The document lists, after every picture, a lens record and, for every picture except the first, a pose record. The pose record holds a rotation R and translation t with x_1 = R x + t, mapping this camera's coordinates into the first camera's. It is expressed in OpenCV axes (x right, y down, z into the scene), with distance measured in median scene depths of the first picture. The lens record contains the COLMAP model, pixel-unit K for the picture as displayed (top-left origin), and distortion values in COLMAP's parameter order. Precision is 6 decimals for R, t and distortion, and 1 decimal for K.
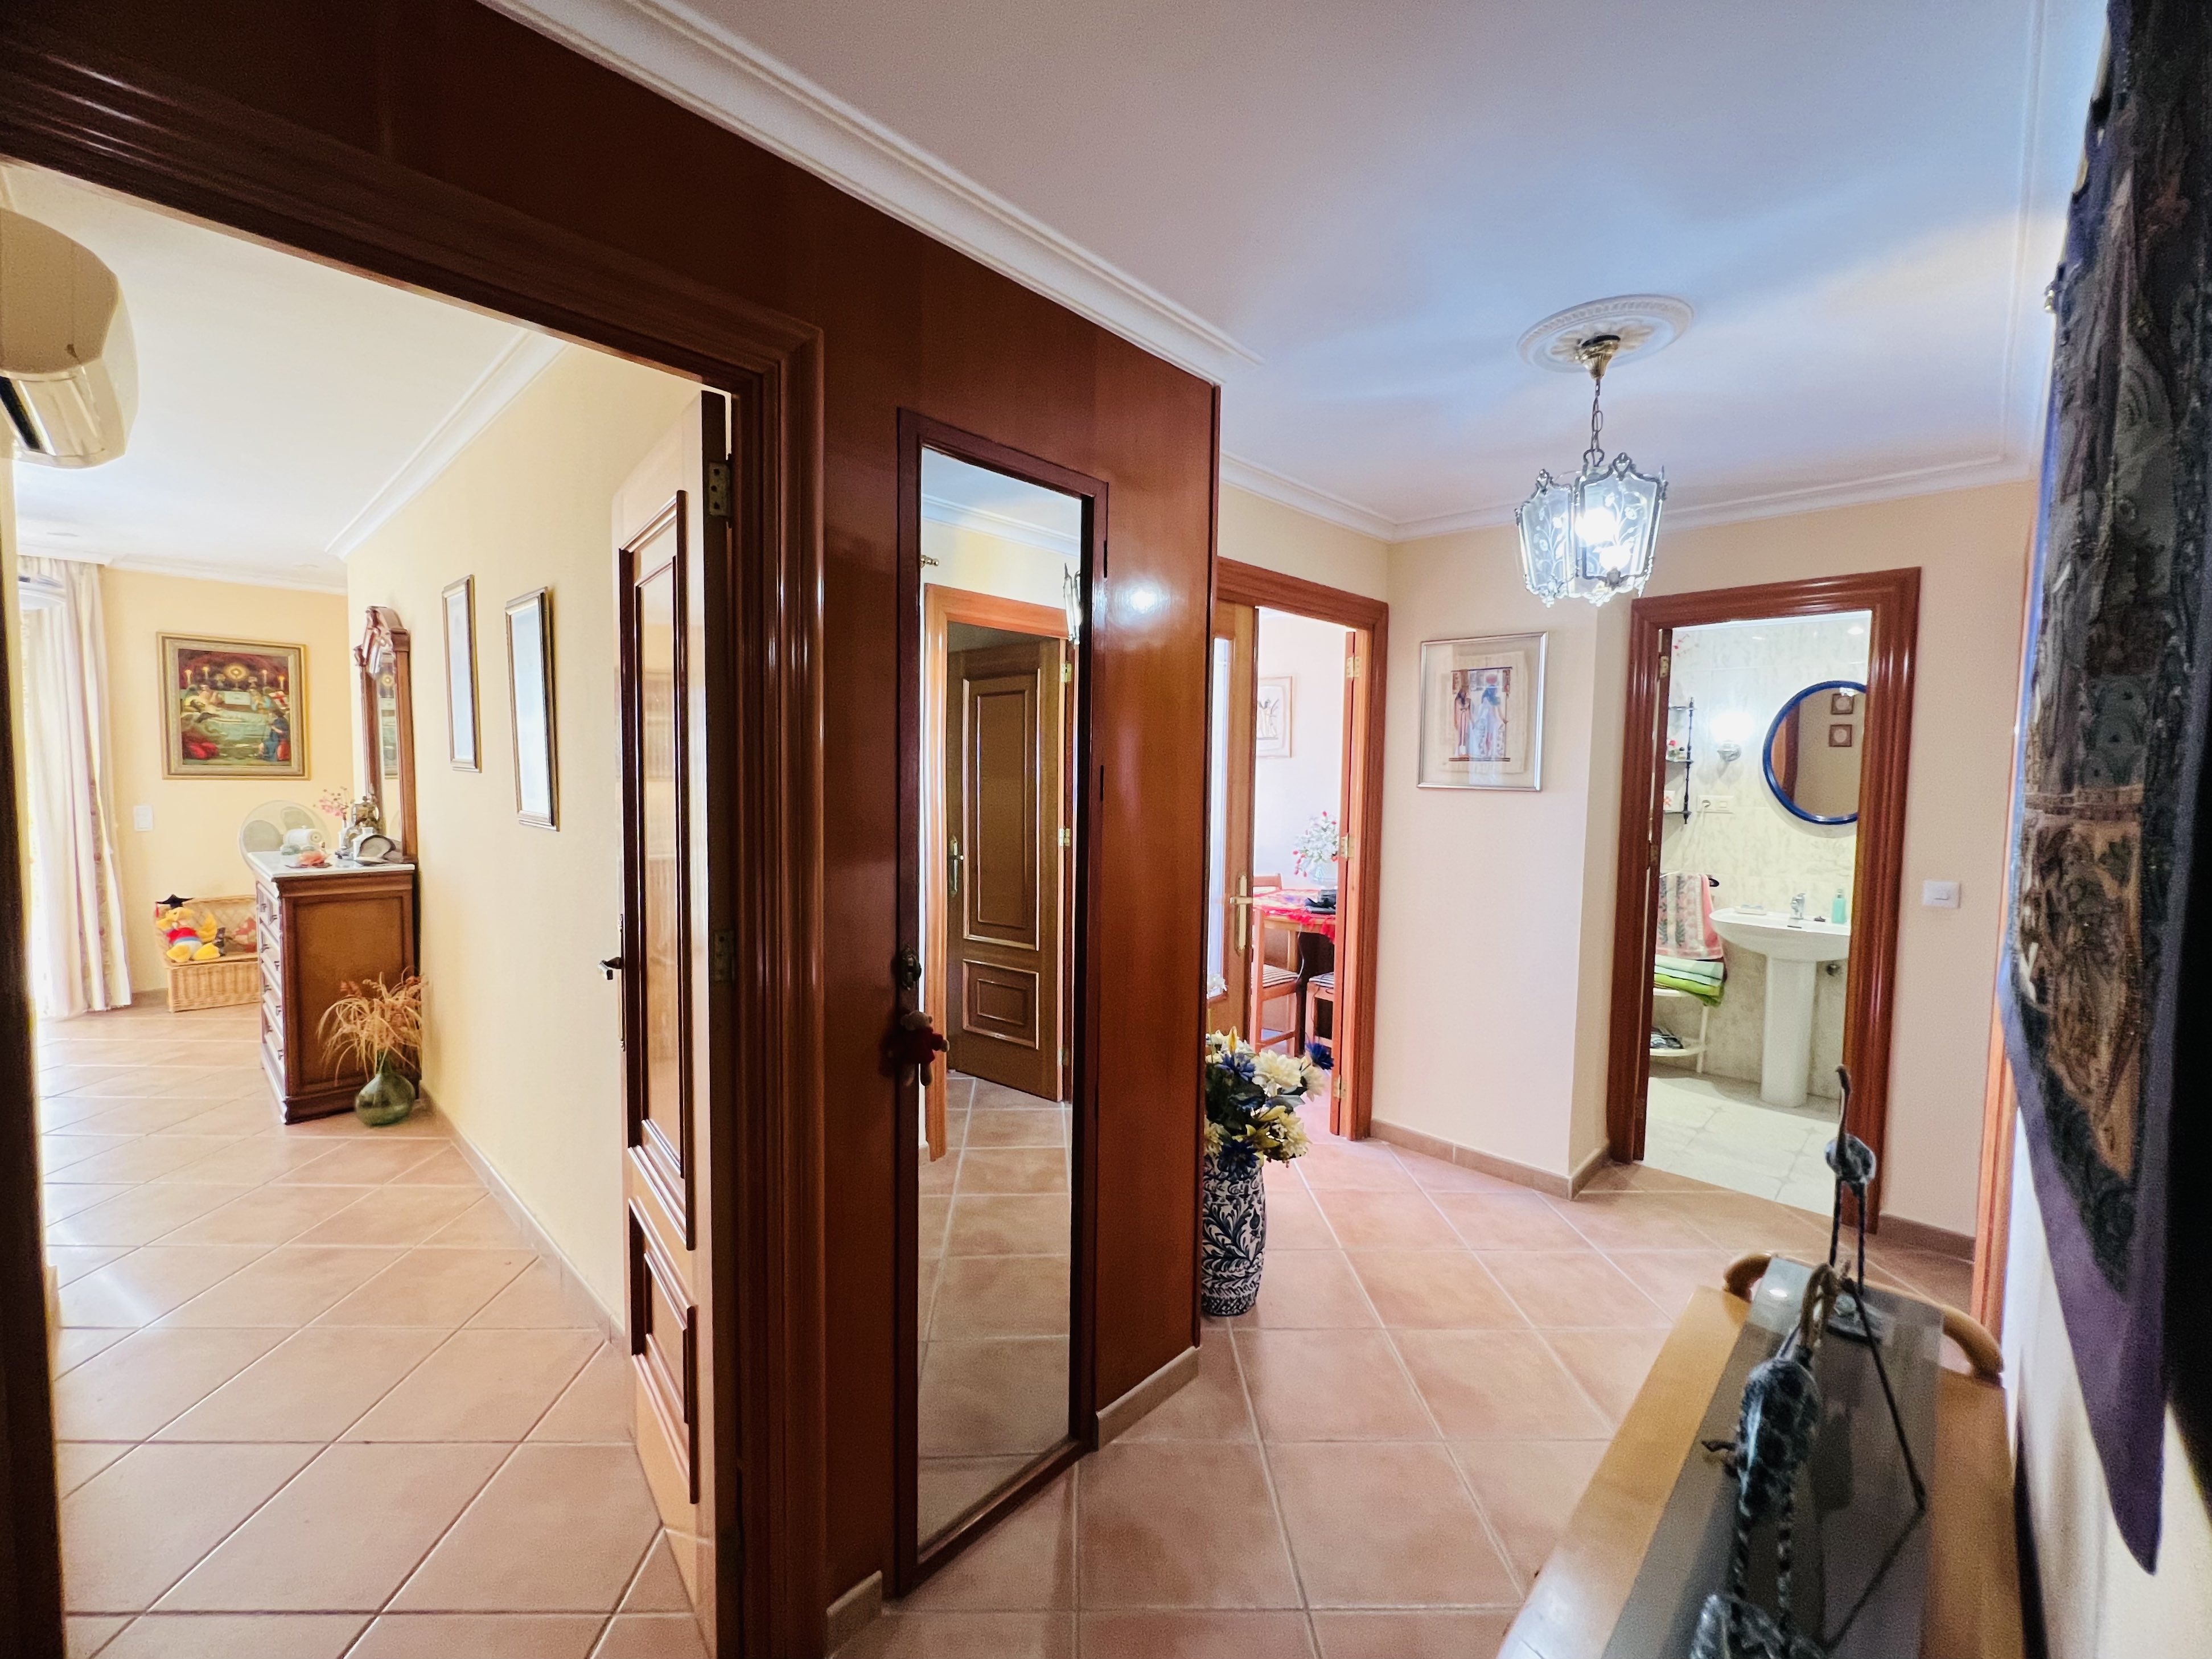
lens RADIAL K [[903.9, 0, 1106.0], [0, 903.9, 829.5], [0, 0, 1]] dist [-0.001345, -0.000288]
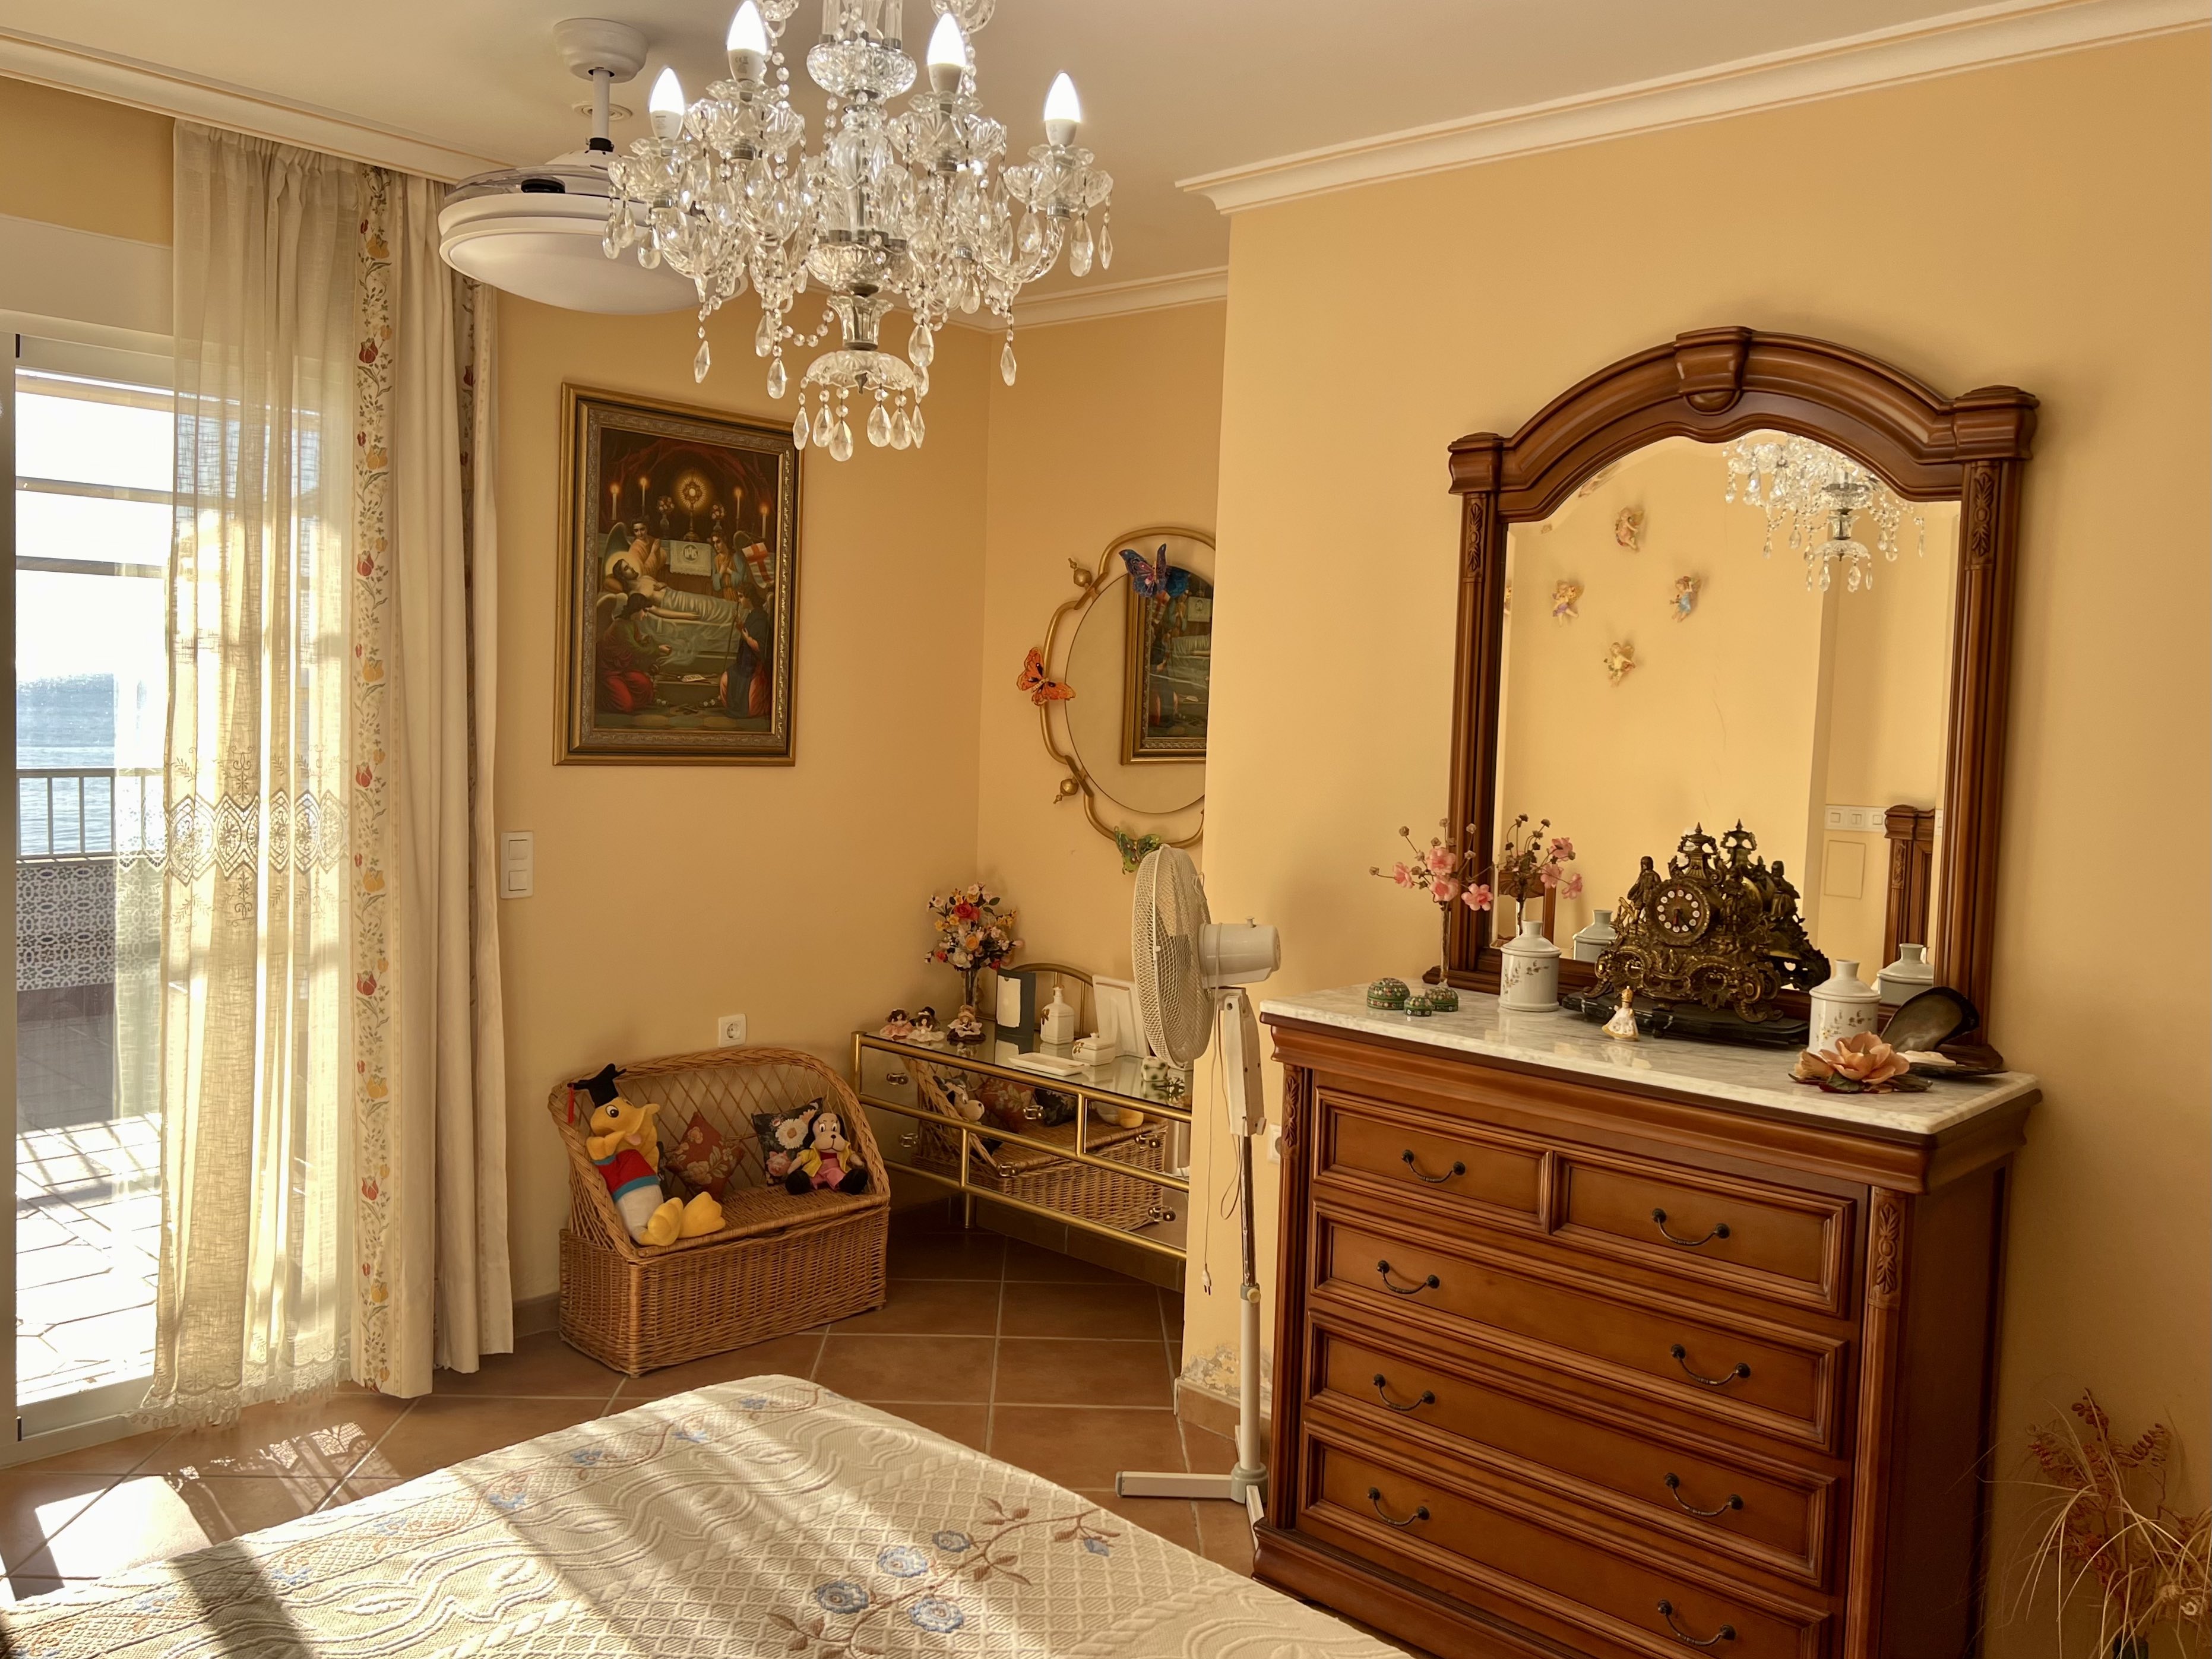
lens RADIAL K [[1800.8, 0, 1107.8], [0, 1800.8, 814.2], [0, 0, 1]] dist [0.062943, -0.131837]
pose [[0.999505, 0.021201, 0.023236, -0.815228], [-0.021135, 0.999772, -0.003077, -0.036818], [-0.023296, 0.002584, 0.999725, 0.218268]]
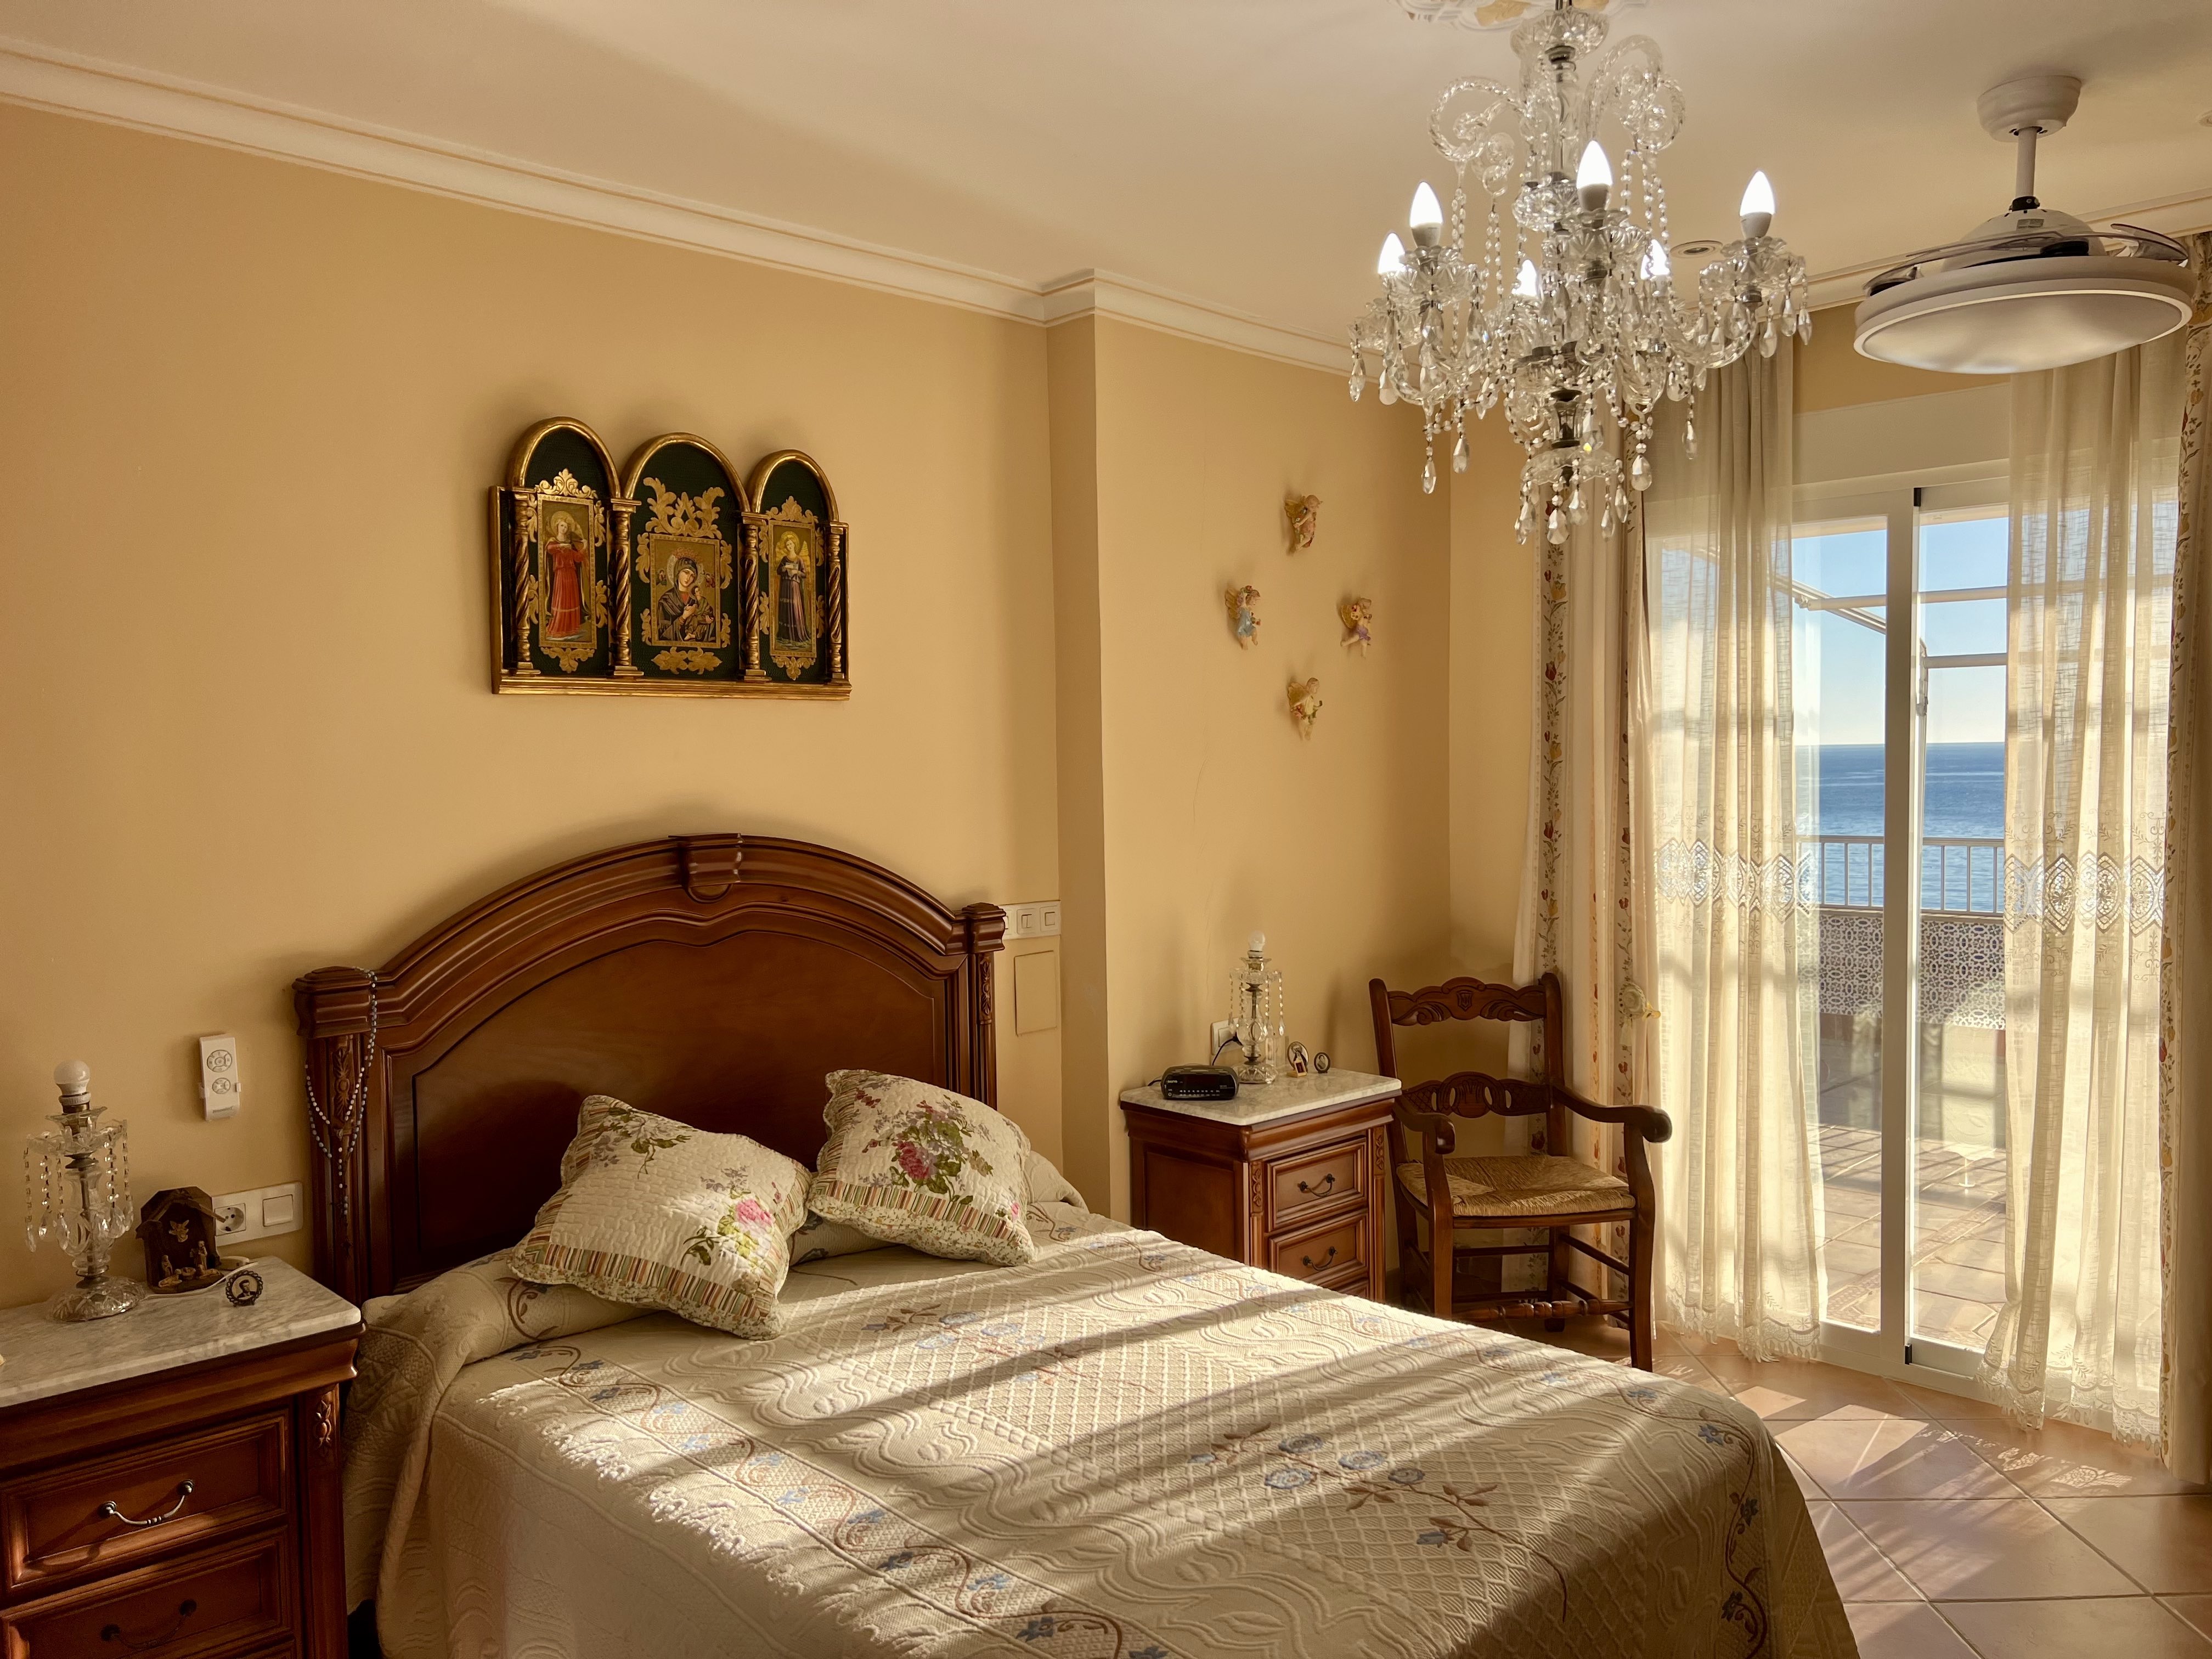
lens RADIAL K [[1634.0, 0, 1098.3], [0, 1634.0, 839.2], [0, 0, 1]] dist [0.052187, -0.073640]
pose [[-0.035167, 0.035304, -0.998758, -0.445803], [-0.048751, 0.998125, 0.036999, -0.052941], [0.998192, 0.049992, -0.033380, 0.517557]]
